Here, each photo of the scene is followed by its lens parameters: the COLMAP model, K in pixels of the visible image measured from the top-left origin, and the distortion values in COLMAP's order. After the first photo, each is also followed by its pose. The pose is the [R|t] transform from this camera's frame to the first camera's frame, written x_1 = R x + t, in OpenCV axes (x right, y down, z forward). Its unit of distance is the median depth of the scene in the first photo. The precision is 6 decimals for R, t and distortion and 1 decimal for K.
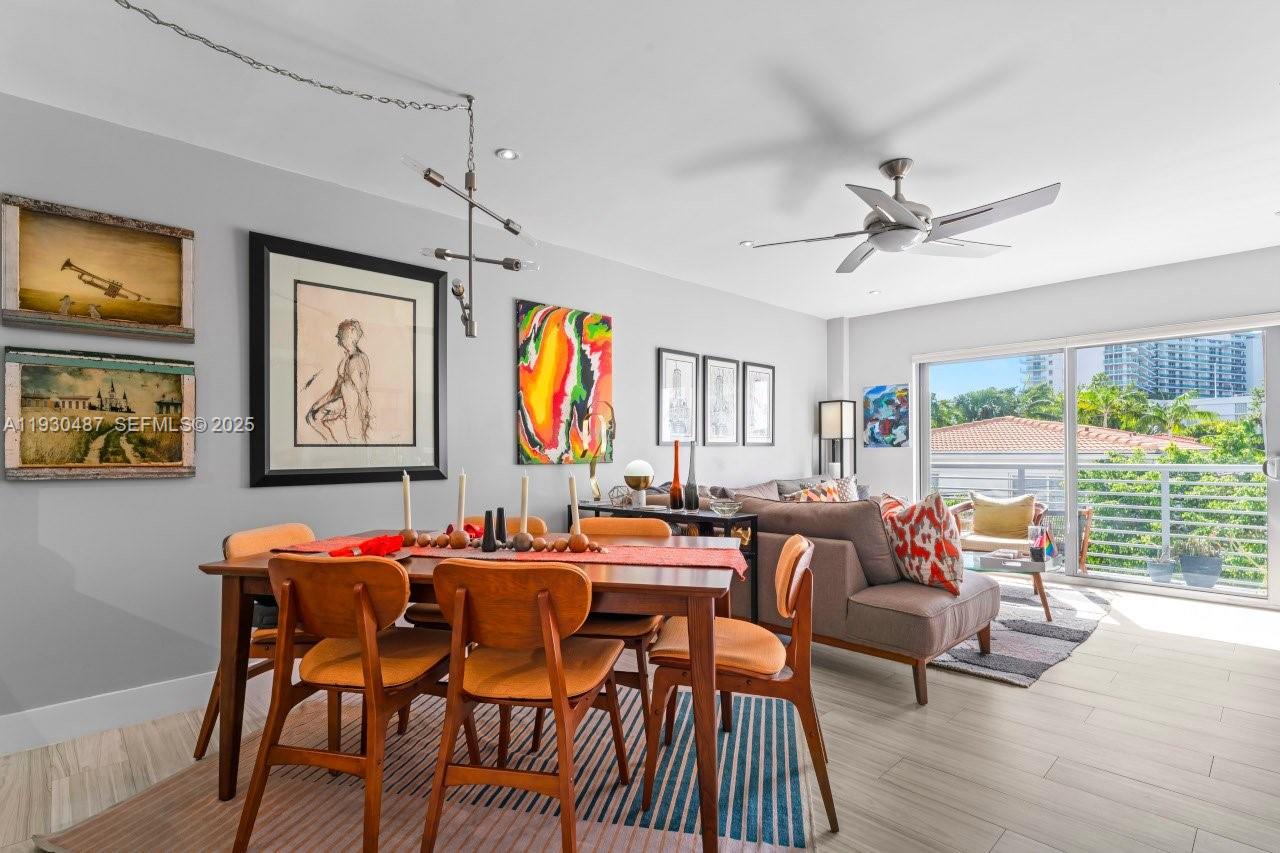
lens RADIAL K [[616.5, 0, 632.1], [0, 616.5, 446.2], [0, 0, 1]] dist [-0.003333, 0.000082]
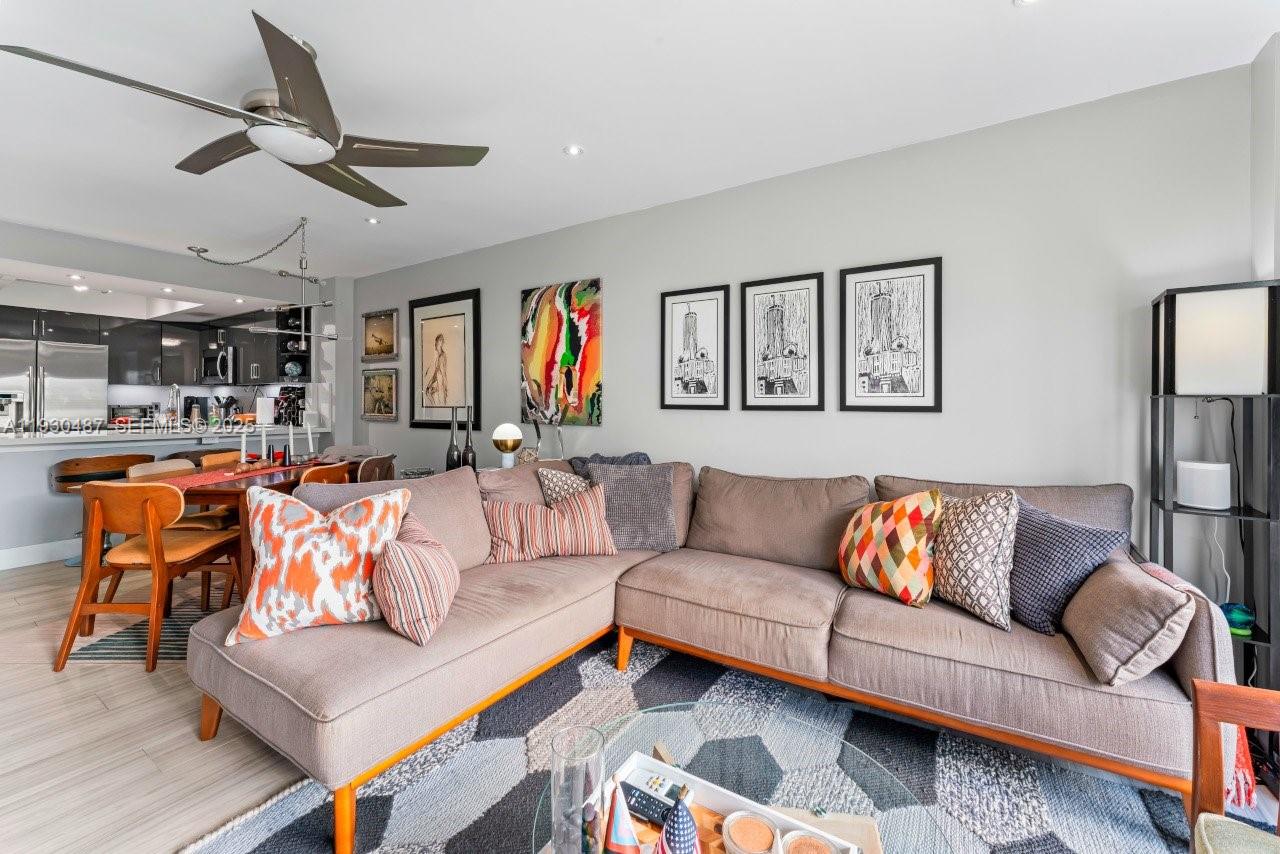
lens RADIAL K [[523.8, 0, 639.7], [0, 523.8, 398.4], [0, 0, 1]] dist [-0.000769, -0.000050]
pose [[0.233229, 0.002992, -0.972417, 0.847719], [0.007349, 0.999961, 0.004839, -0.022118], [0.972394, -0.008275, 0.233198, 0.923809]]
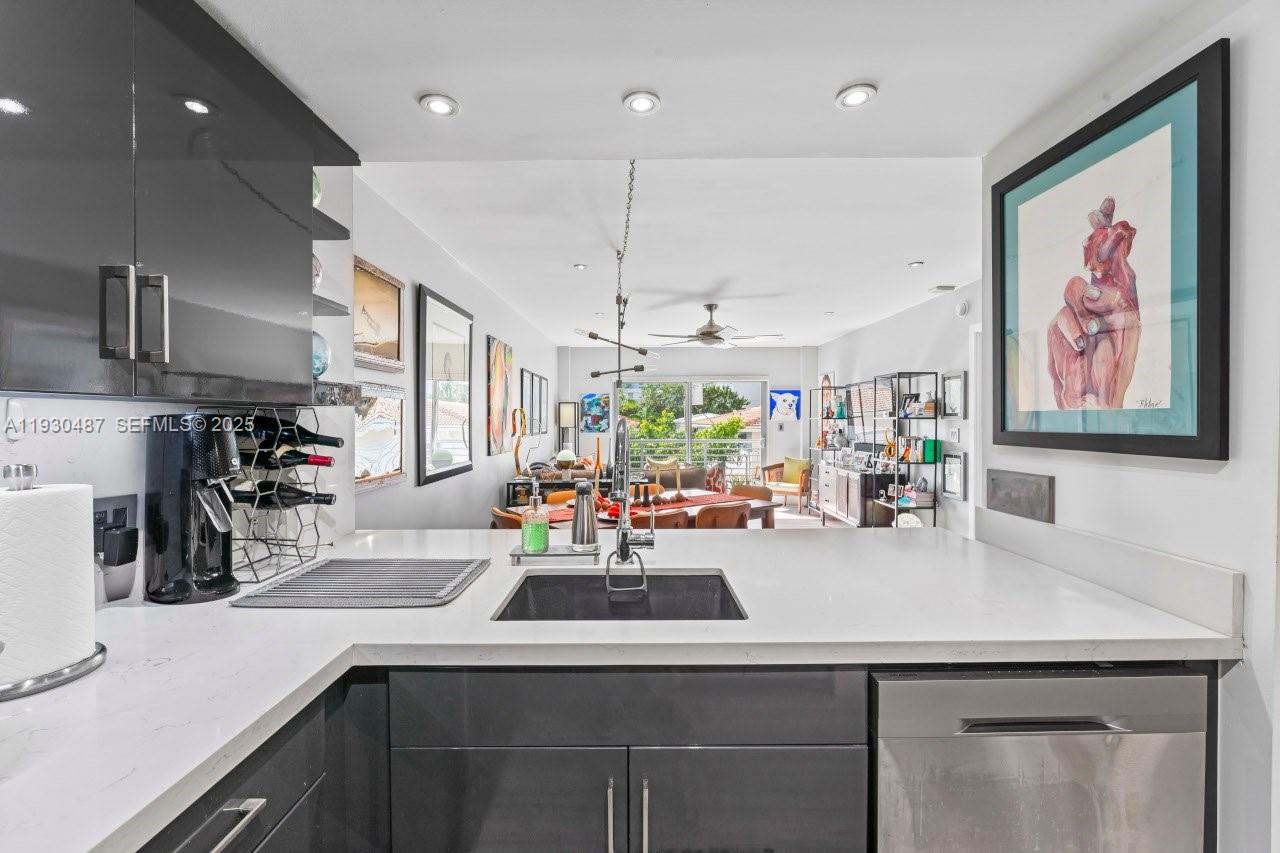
lens RADIAL K [[538.1, 0, 640.0], [0, 538.1, 426.5], [0, 0, 1]] dist [-0.000236, -0.000039]
pose [[0.690705, -0.005580, 0.723115, -0.768413], [-0.007558, 0.999860, 0.014935, -0.053081], [-0.723097, -0.015781, 0.690567, -0.063788]]
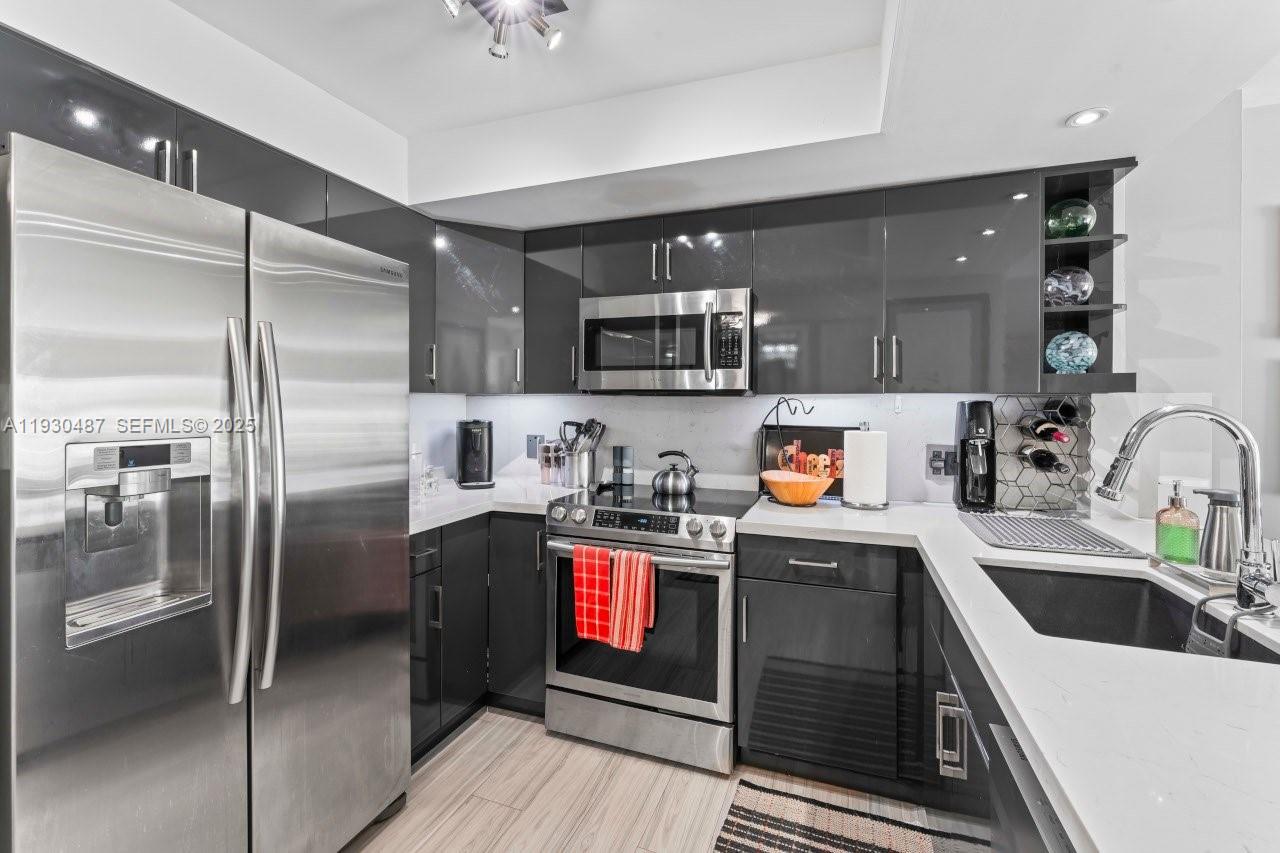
lens RADIAL K [[538.2, 0, 645.3], [0, 538.2, 404.5], [0, 0, 1]] dist [-0.002752, -0.000237]
pose [[0.447436, 0.009689, -0.894264, -0.399871], [0.001330, 0.999933, 0.011500, -0.056557], [0.894315, -0.006335, 0.447393, -0.176917]]
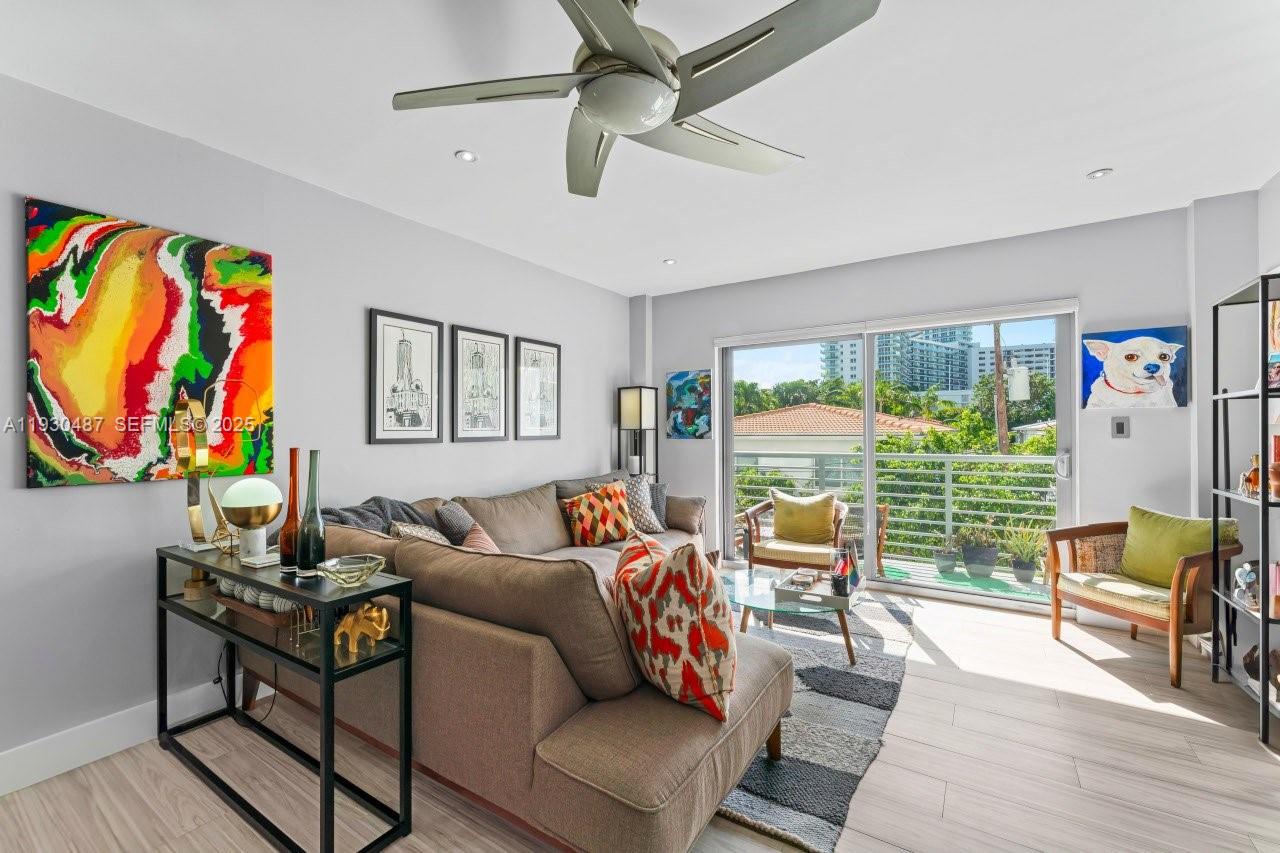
lens RADIAL K [[530.2, 0, 634.5], [0, 530.2, 428.4], [0, 0, 1]] dist [-0.004687, -0.000100]
pose [[0.974874, -0.001164, 0.222755, 0.237683], [0.000083, 0.999988, 0.004864, -0.026151], [-0.222758, -0.004723, 0.974862, 0.376647]]
